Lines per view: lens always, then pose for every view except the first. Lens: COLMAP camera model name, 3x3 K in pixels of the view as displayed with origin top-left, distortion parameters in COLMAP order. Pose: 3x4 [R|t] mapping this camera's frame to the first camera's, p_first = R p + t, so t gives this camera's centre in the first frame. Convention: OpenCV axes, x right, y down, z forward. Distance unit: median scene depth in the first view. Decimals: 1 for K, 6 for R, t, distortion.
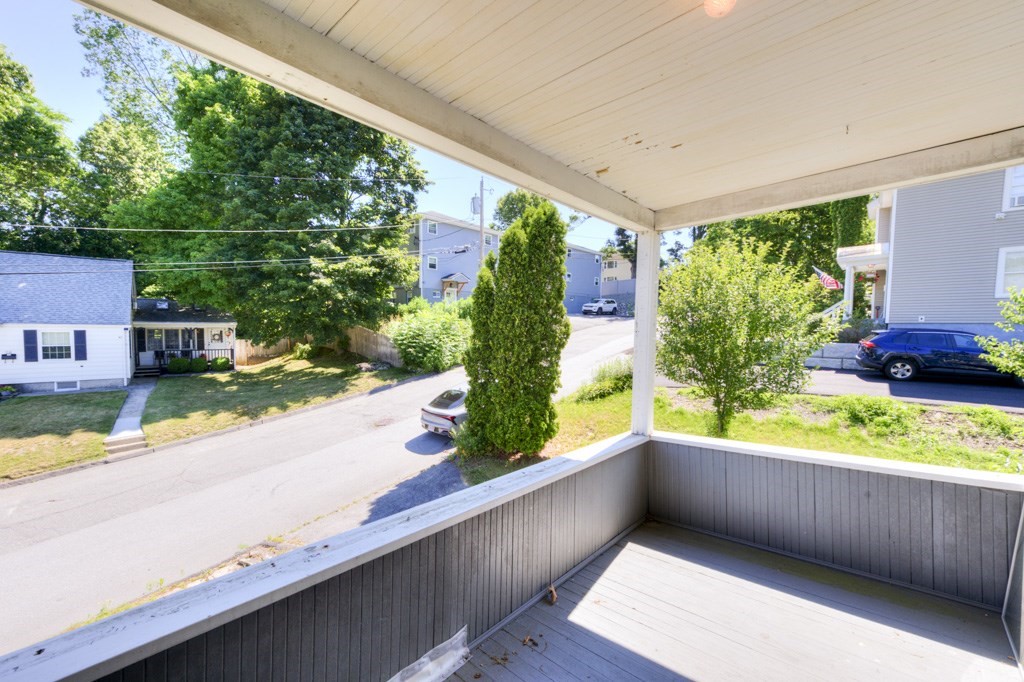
lens RADIAL K [[399.4, 0, 512.0], [0, 399.4, 341.0], [0, 0, 1]] dist [0.001613, -0.000154]
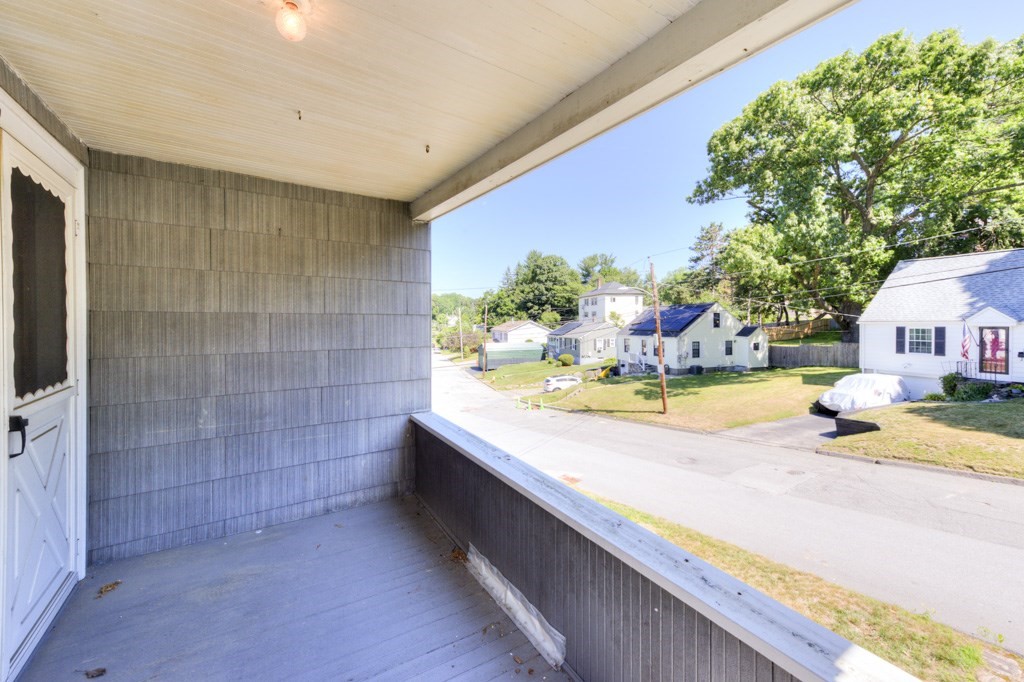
lens RADIAL K [[410.7, 0, 512.4], [0, 410.7, 325.0], [0, 0, 1]] dist [0.000525, 0.000017]
pose [[-0.246768, 0.004902, -0.969062, 0.766454], [-0.037820, 0.999177, 0.014685, -0.023723], [0.968336, 0.040273, -0.246379, 0.985480]]
